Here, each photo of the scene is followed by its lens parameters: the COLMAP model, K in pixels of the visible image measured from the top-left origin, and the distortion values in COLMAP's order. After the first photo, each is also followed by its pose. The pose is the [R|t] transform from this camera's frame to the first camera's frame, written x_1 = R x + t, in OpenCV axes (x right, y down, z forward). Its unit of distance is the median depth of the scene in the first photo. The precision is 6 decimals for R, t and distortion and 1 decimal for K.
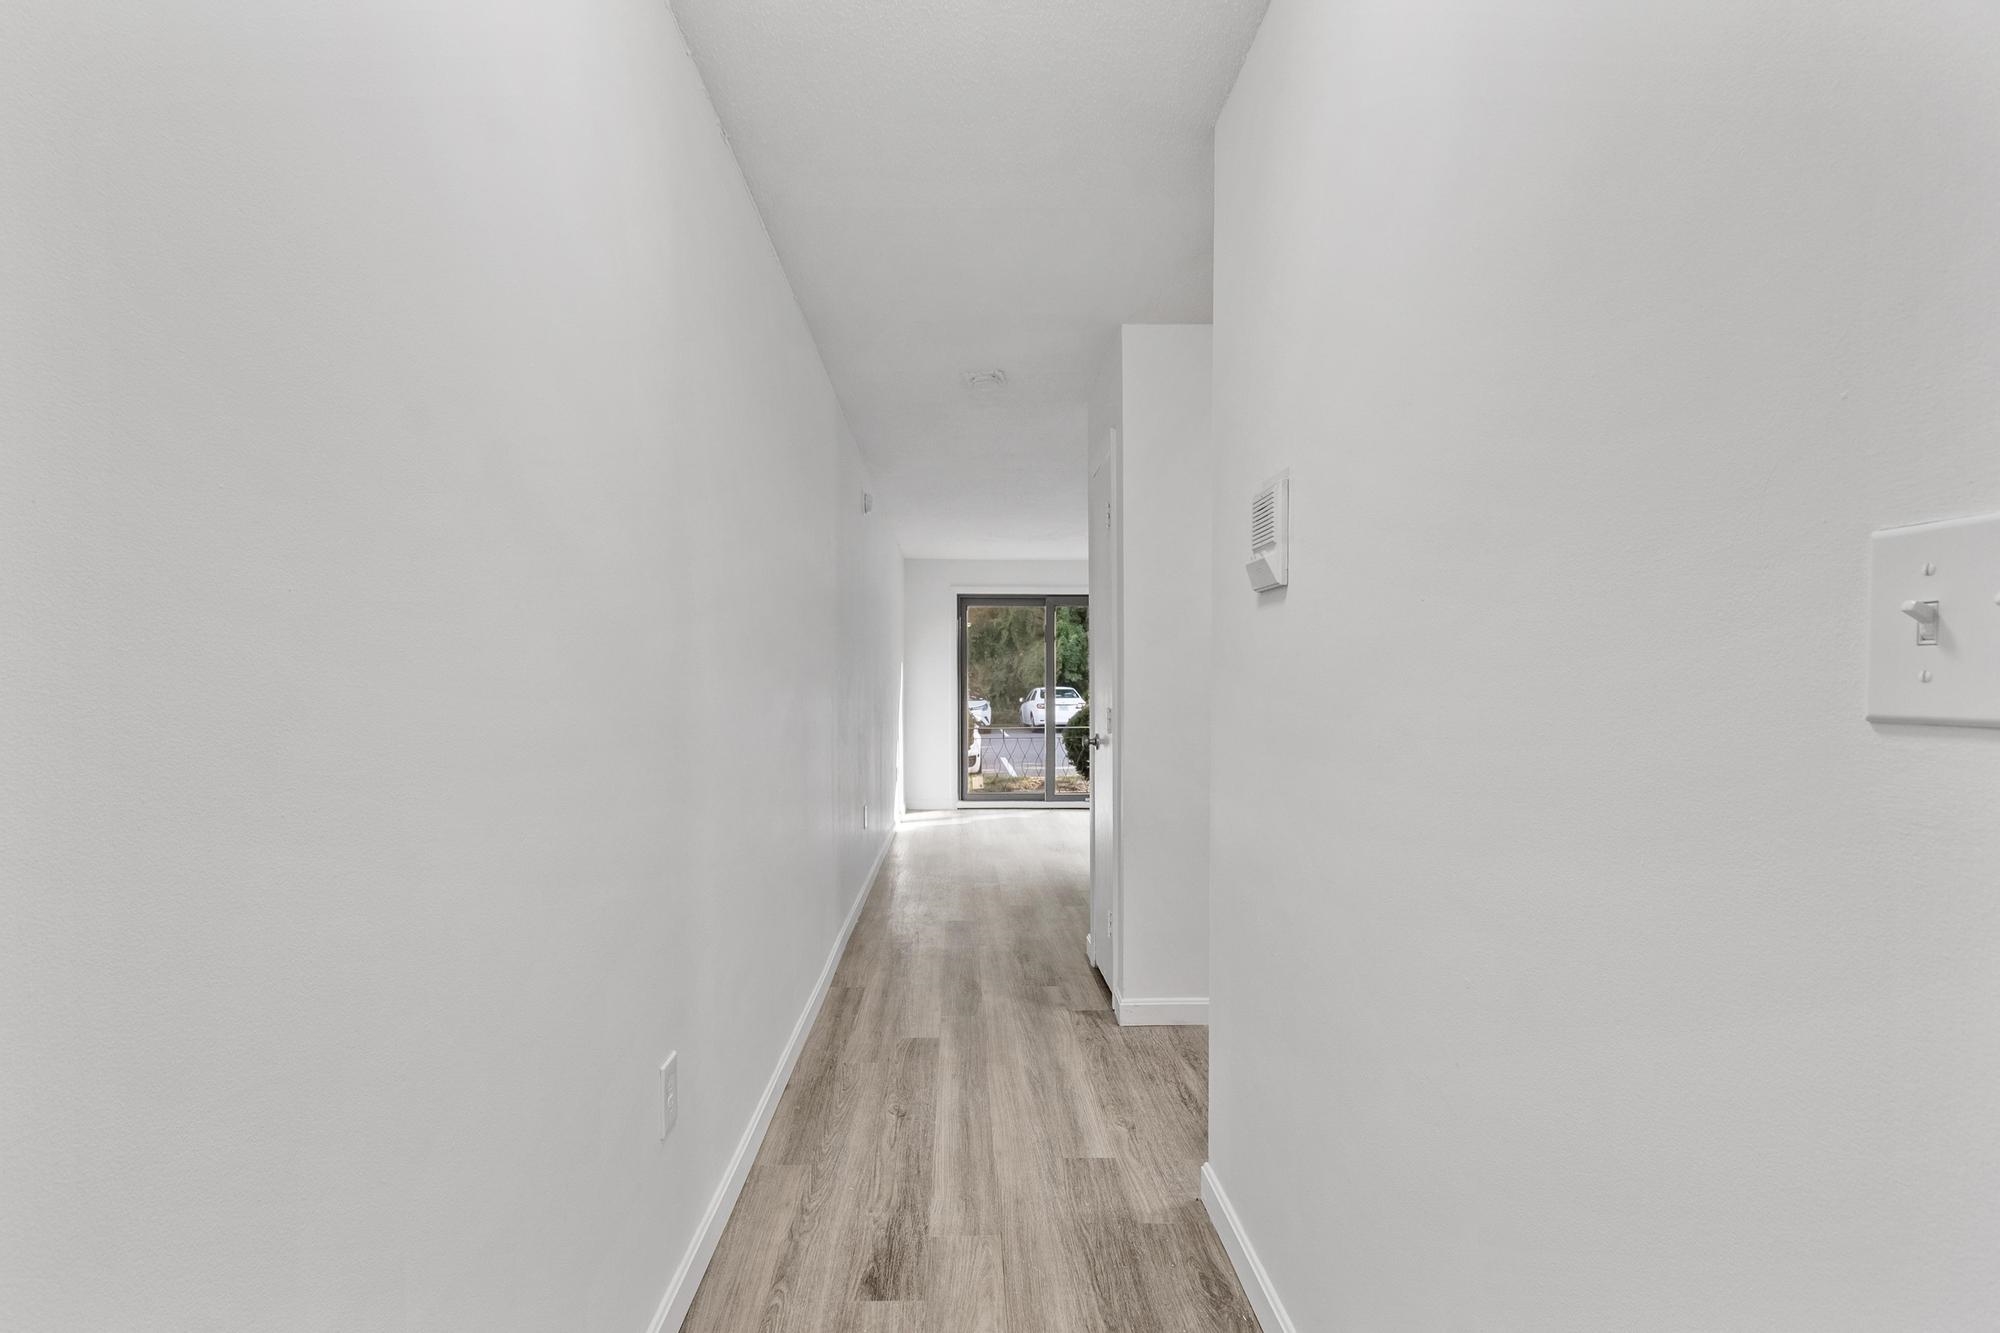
lens RADIAL K [[883.8, 0, 965.4], [0, 883.8, 694.8], [0, 0, 1]] dist [0.000942, -0.000505]
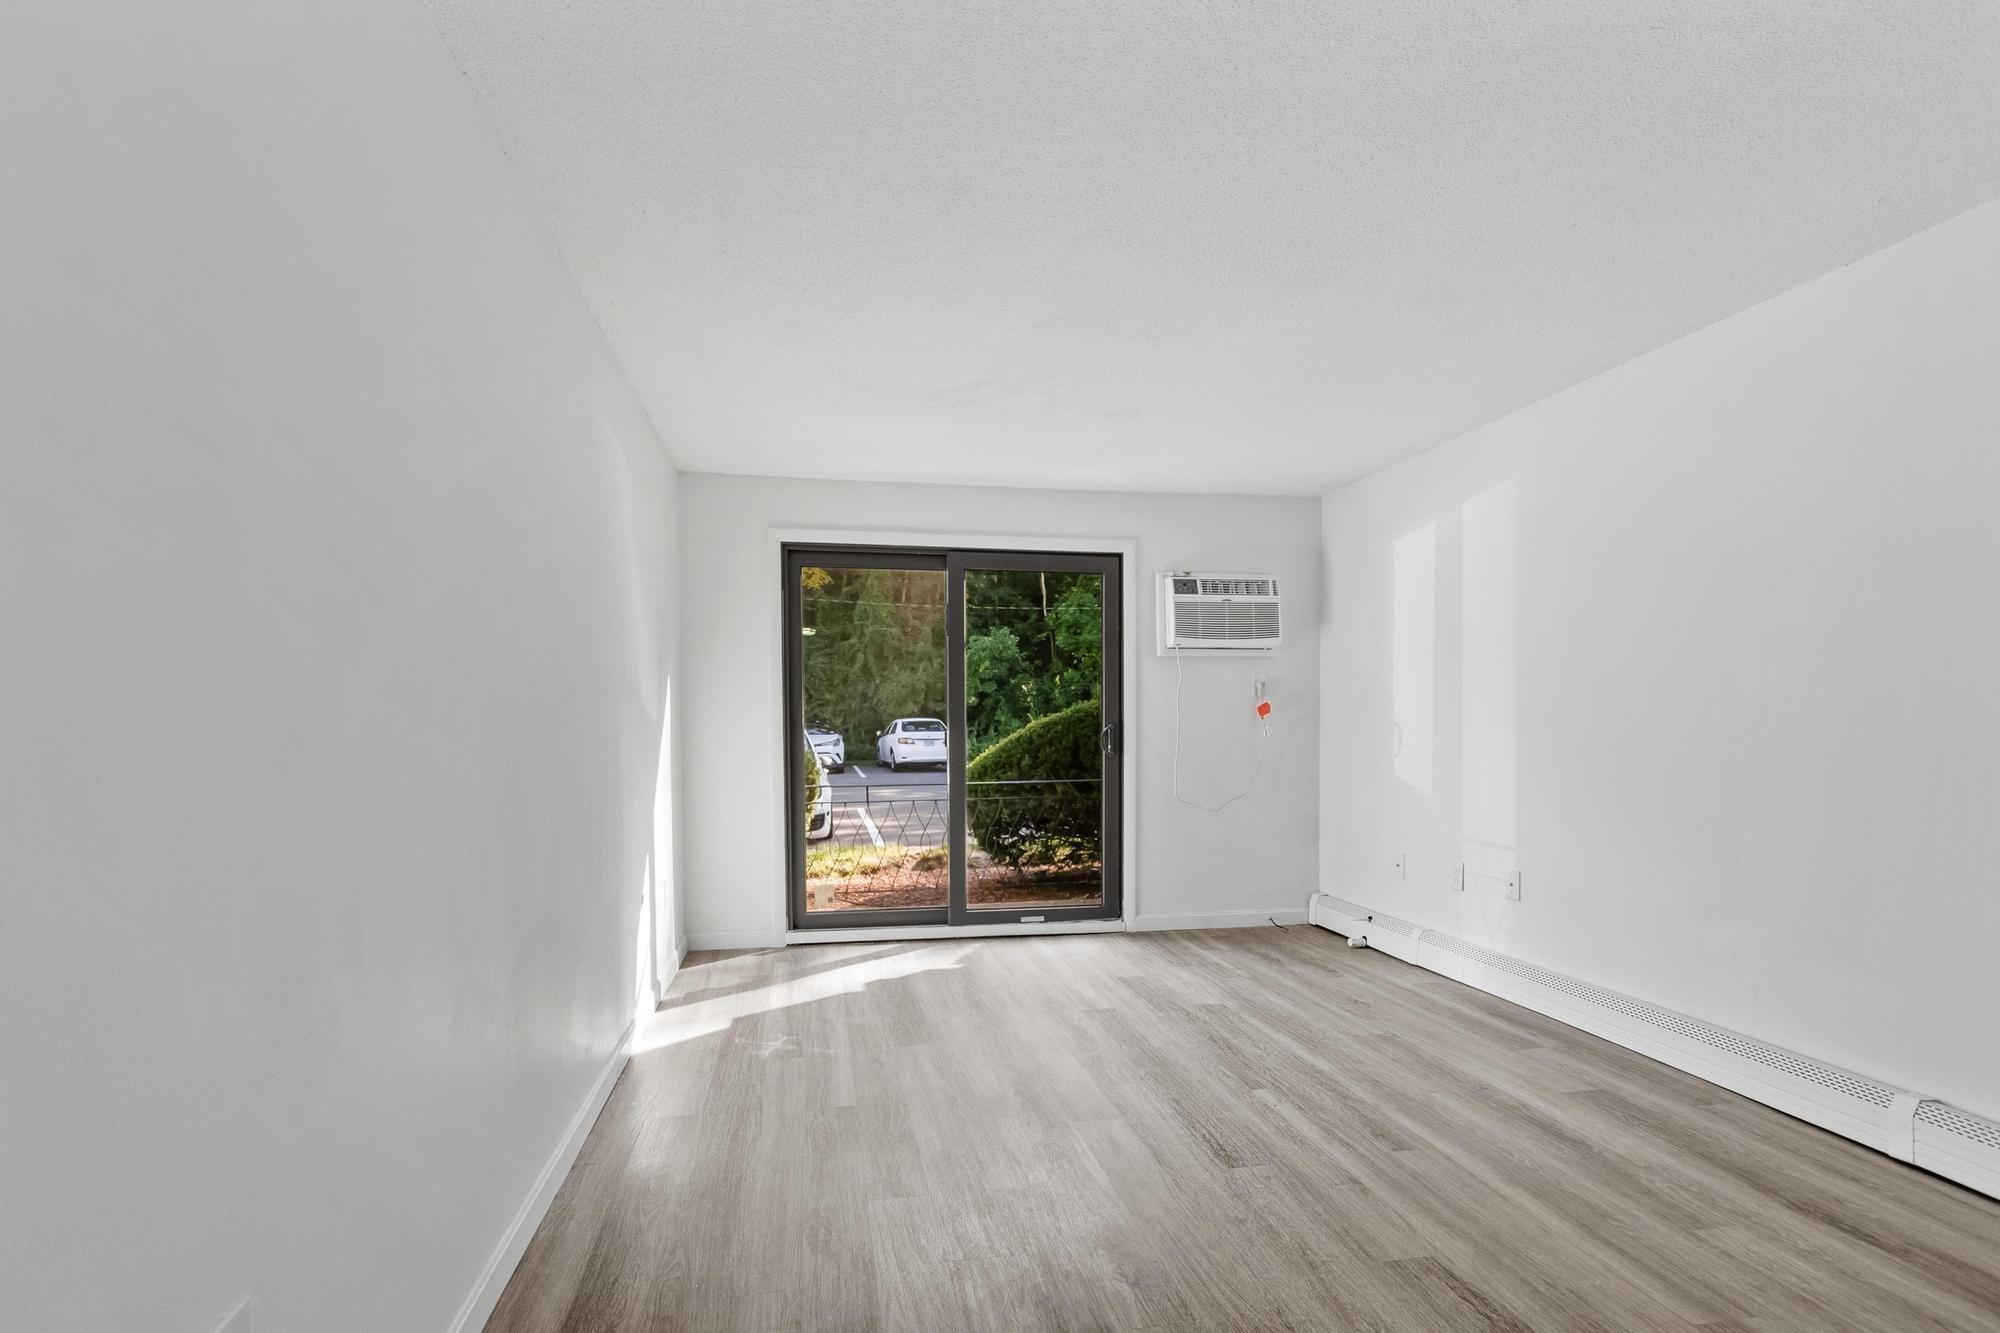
lens RADIAL K [[896.9, 0, 965.1], [0, 896.9, 749.5], [0, 0, 1]] dist [0.001282, 0.000274]
pose [[0.986513, -0.008175, 0.163477, 0.025115], [0.003981, 0.999655, 0.025964, -0.007936], [-0.163633, -0.024963, 0.986205, 1.077382]]
